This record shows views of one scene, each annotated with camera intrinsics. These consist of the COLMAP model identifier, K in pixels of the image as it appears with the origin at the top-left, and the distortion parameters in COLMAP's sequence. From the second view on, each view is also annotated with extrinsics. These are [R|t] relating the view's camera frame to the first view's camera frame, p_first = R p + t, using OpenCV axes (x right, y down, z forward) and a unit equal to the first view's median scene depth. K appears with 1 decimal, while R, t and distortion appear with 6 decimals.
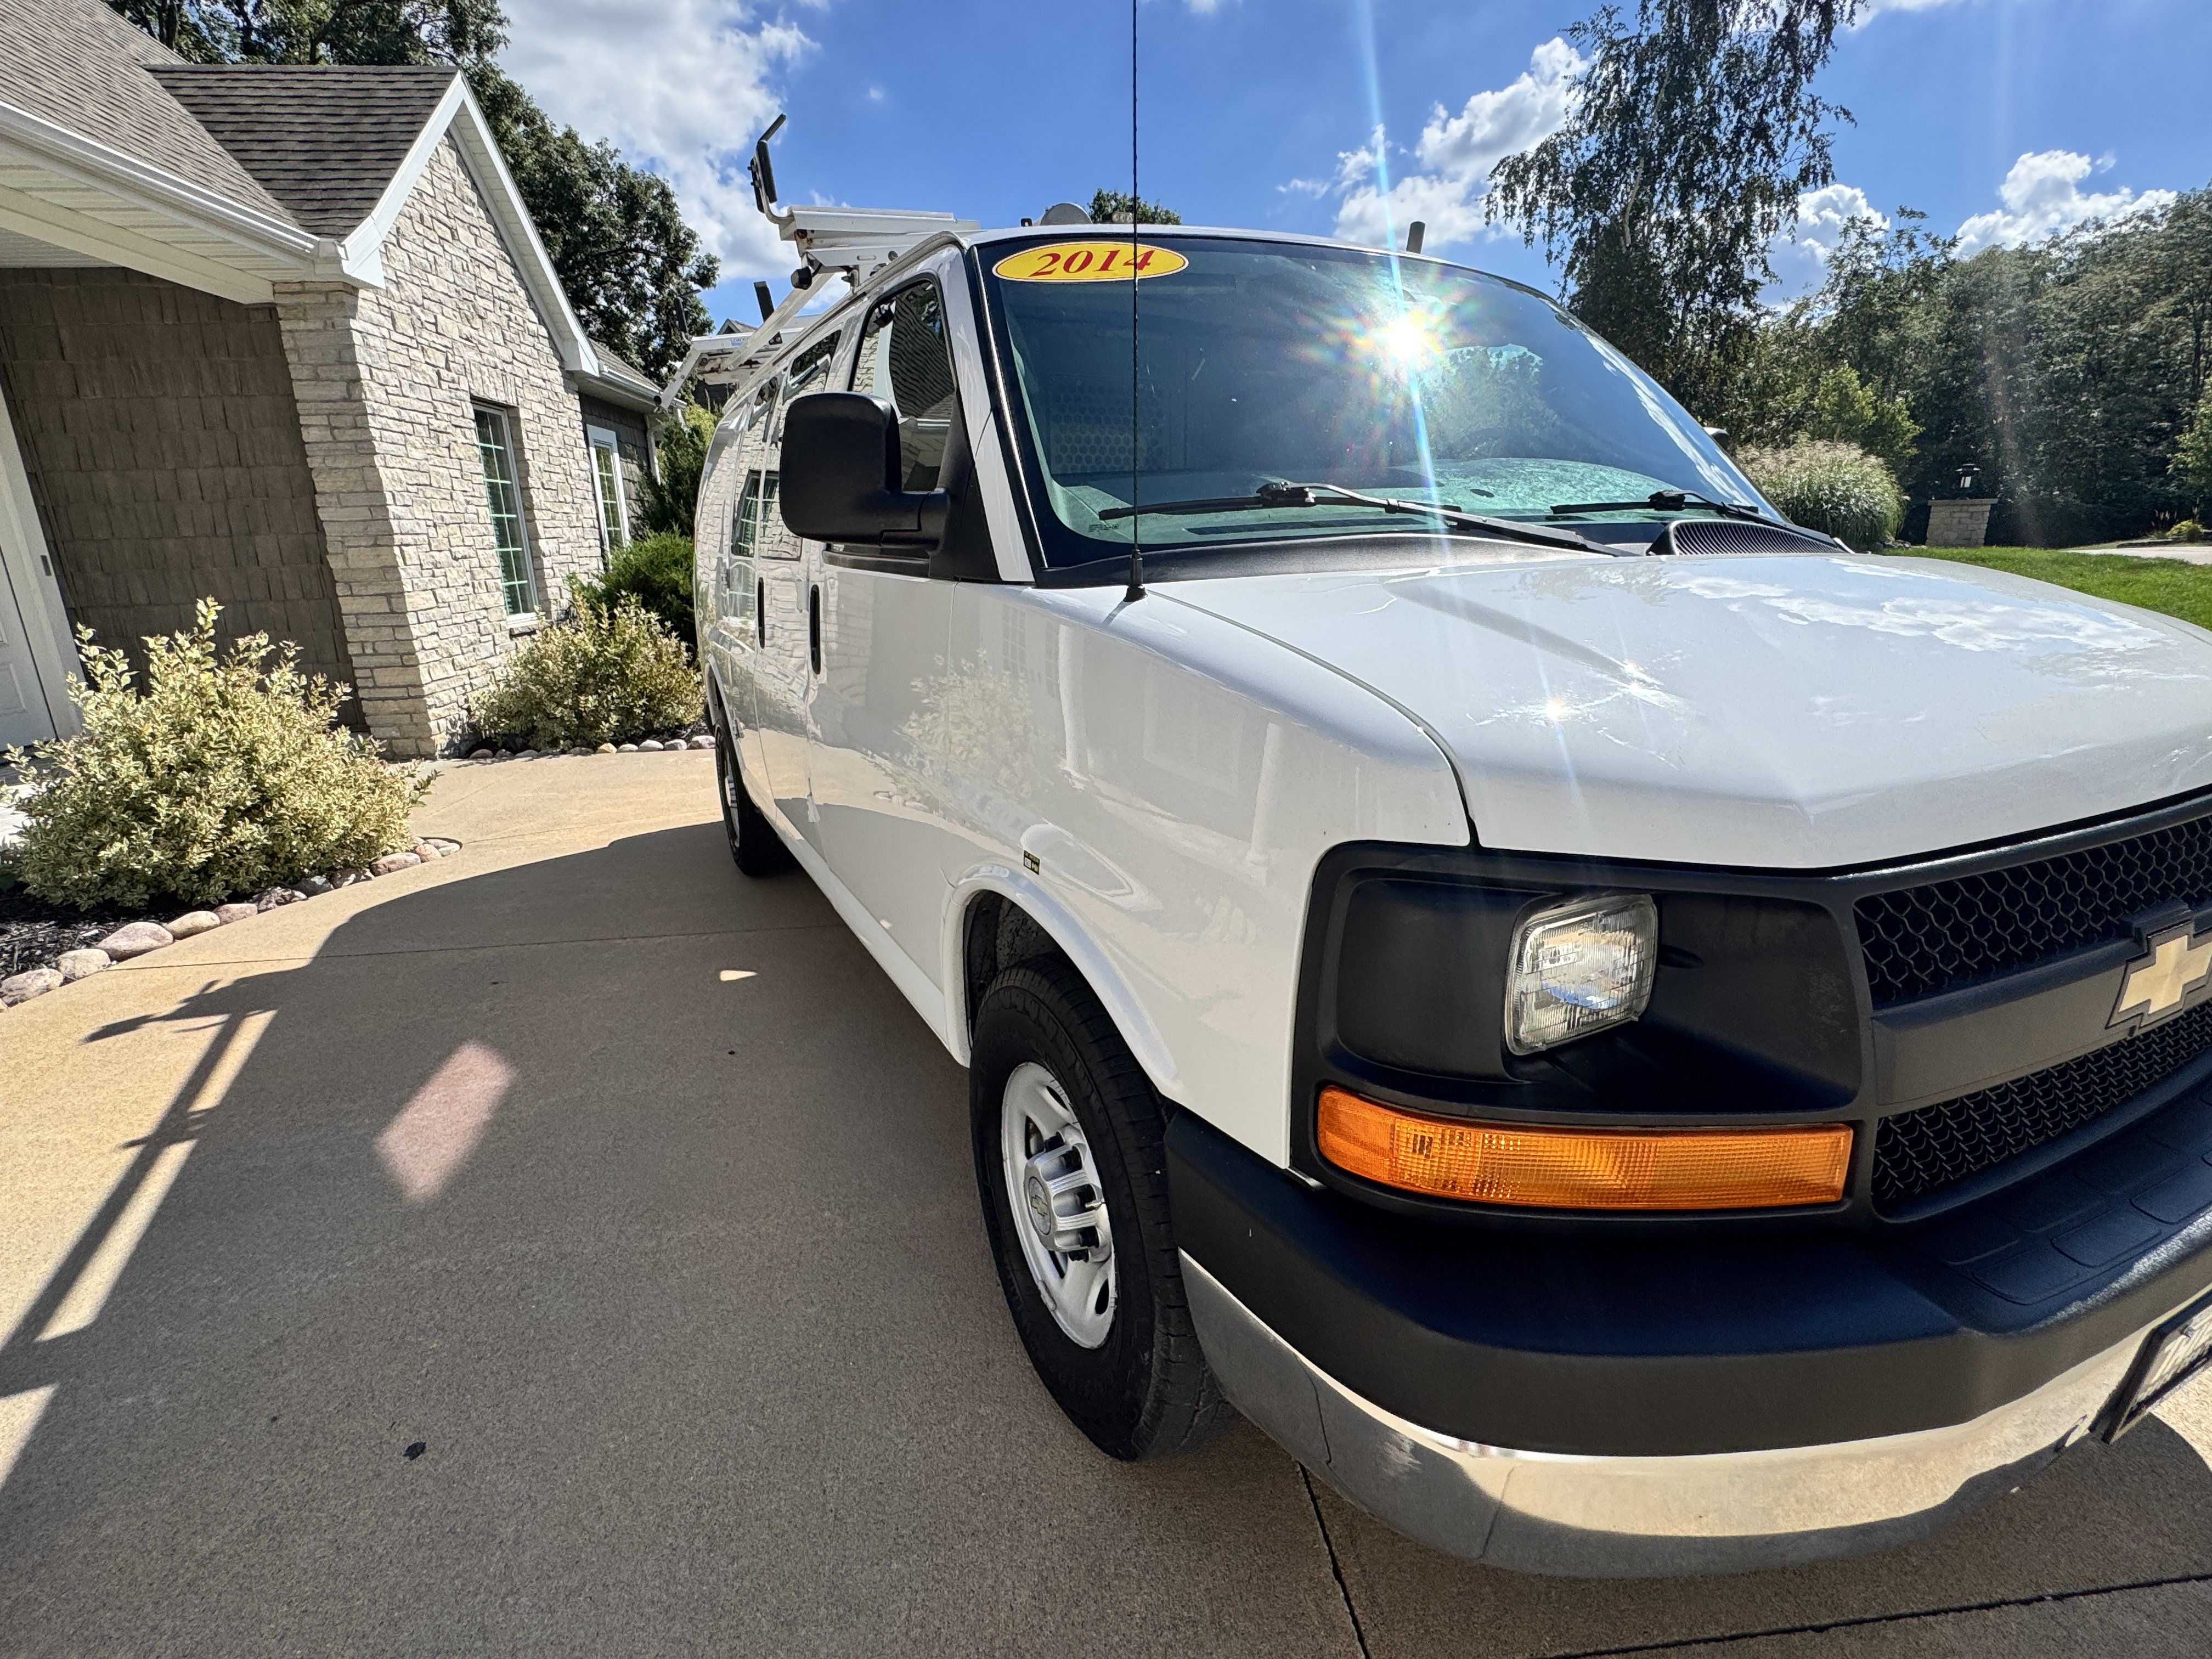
lens RADIAL K [[1046.5, 0, 1101.2], [0, 1046.5, 826.0], [0, 0, 1]] dist [-0.005438, 0.000793]
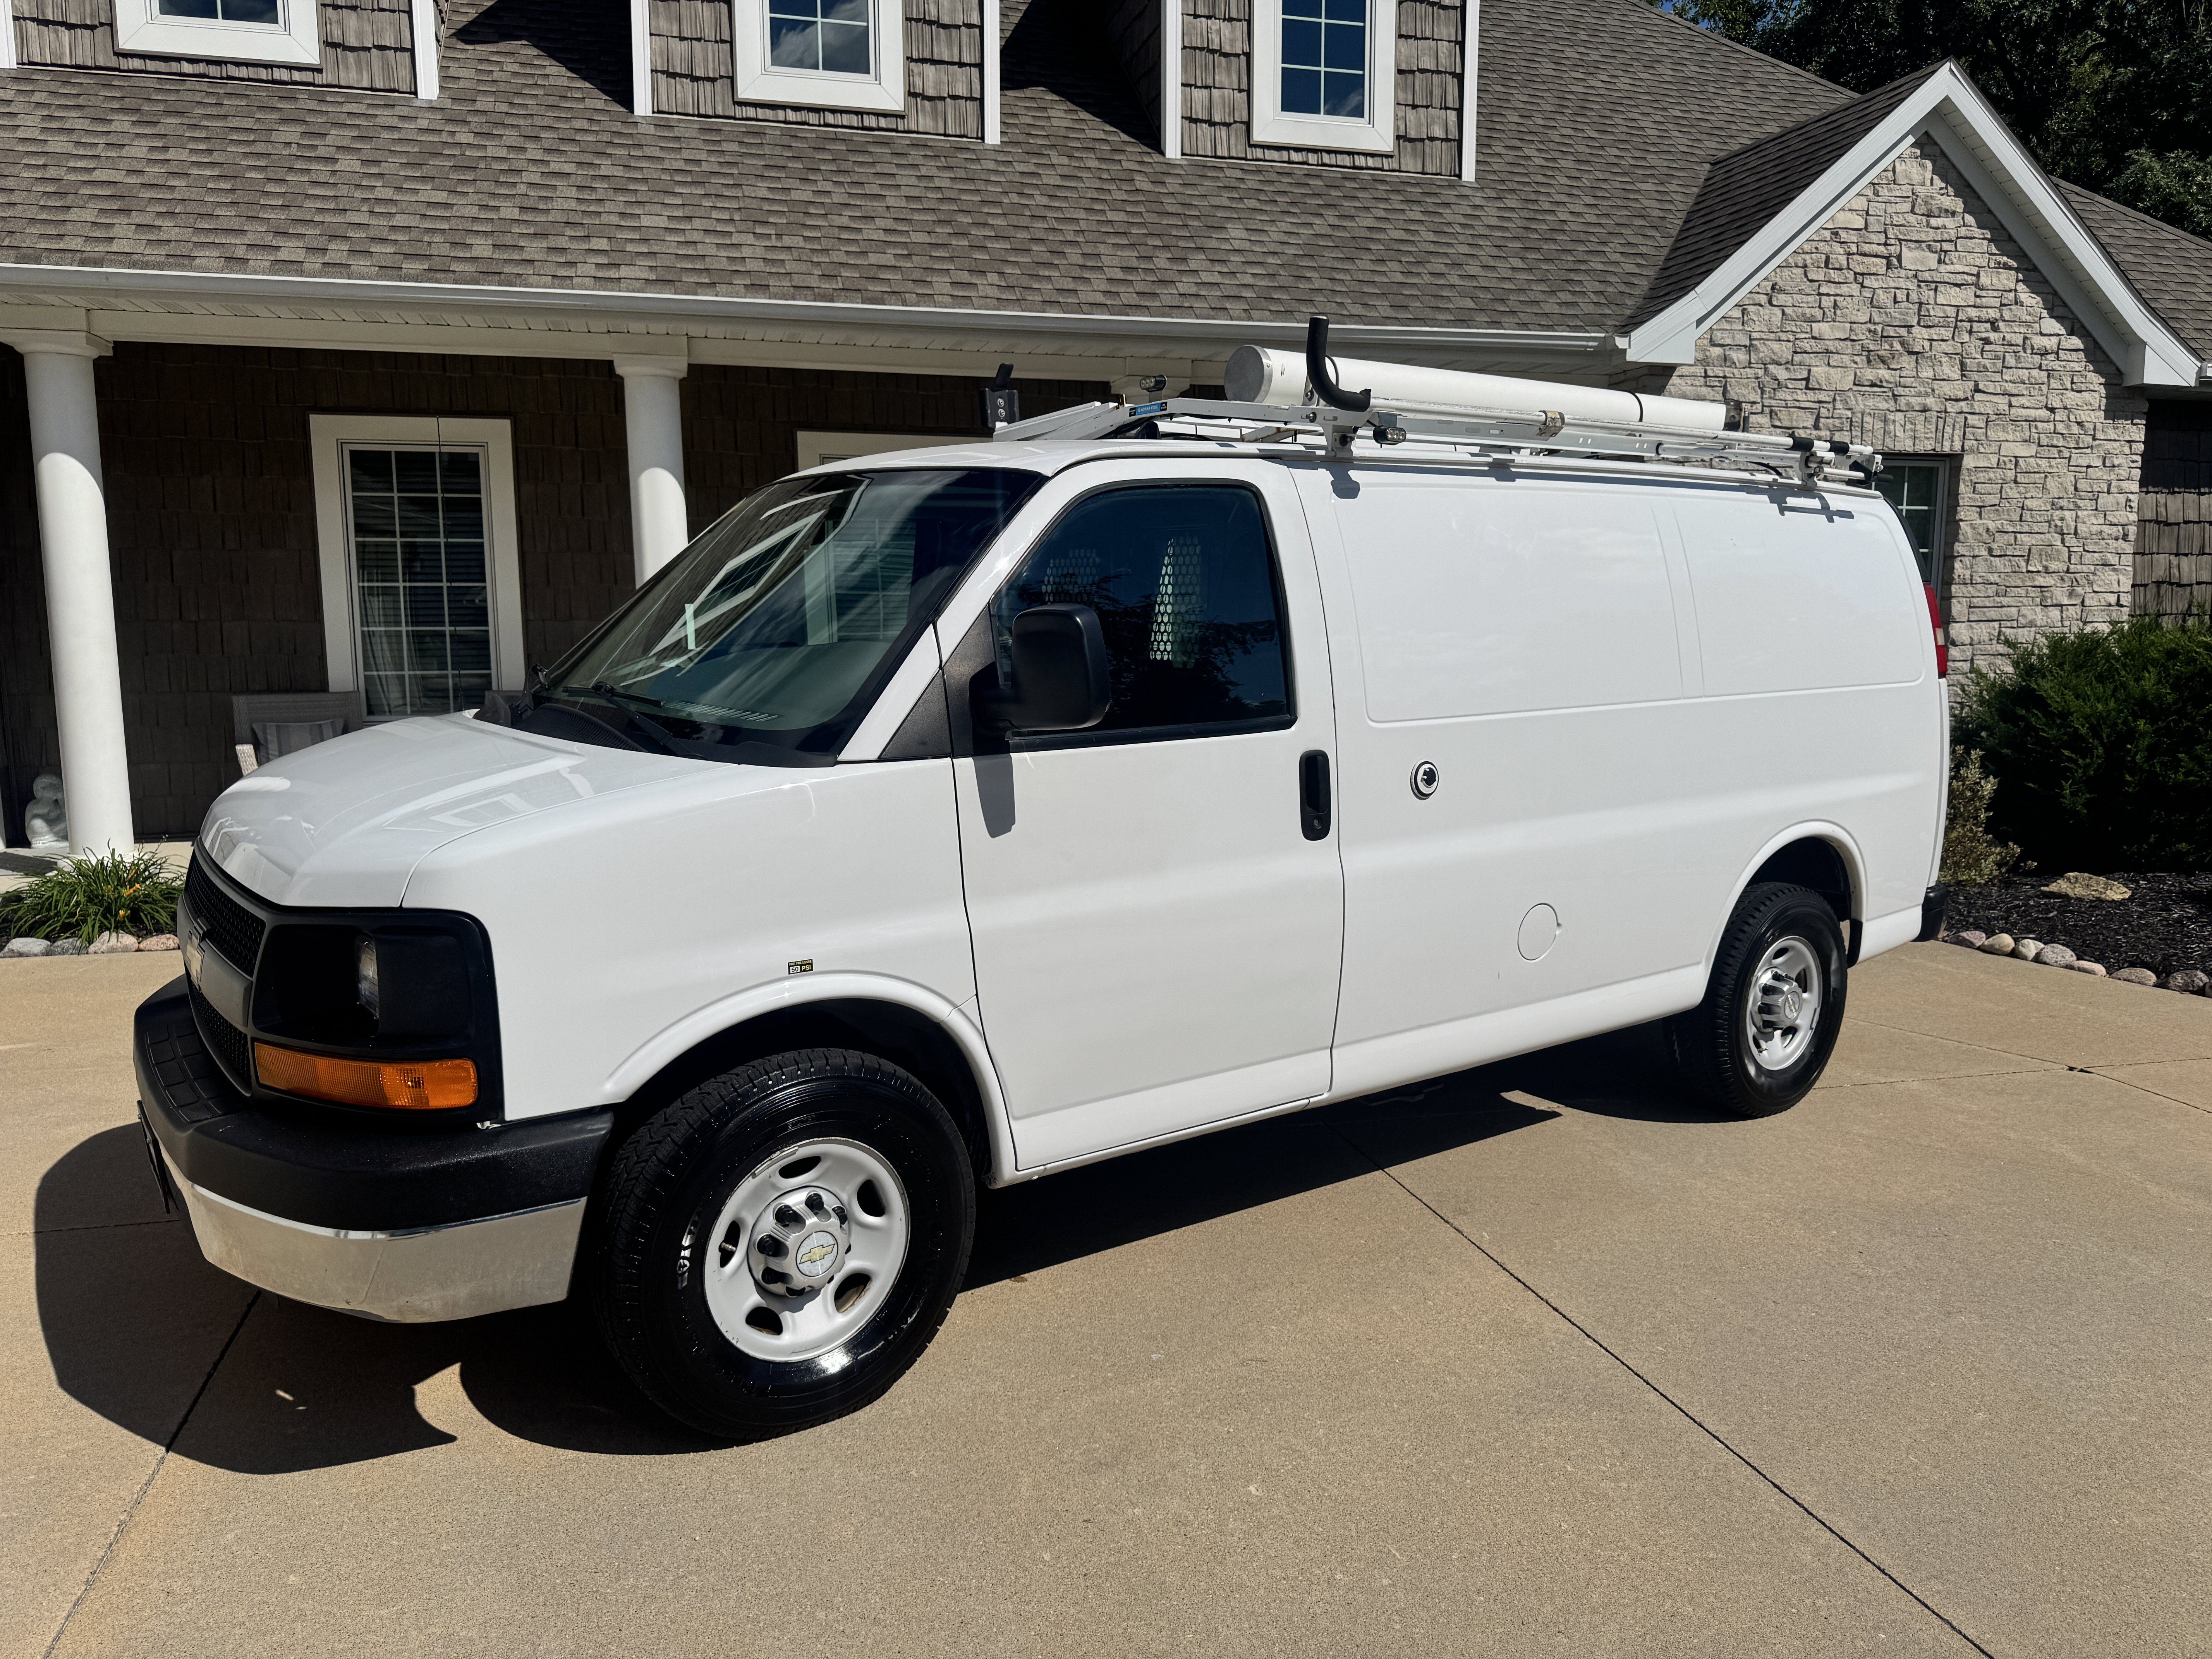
lens RADIAL K [[1563.5, 0, 1111.5], [0, 1563.5, 830.4], [0, 0, 1]] dist [0.007124, -0.008760]
pose [[0.173890, 0.164730, -0.970889, 0.582992], [-0.267915, 0.956635, 0.114327, -0.121320], [0.947620, 0.240236, 0.210483, 0.278890]]
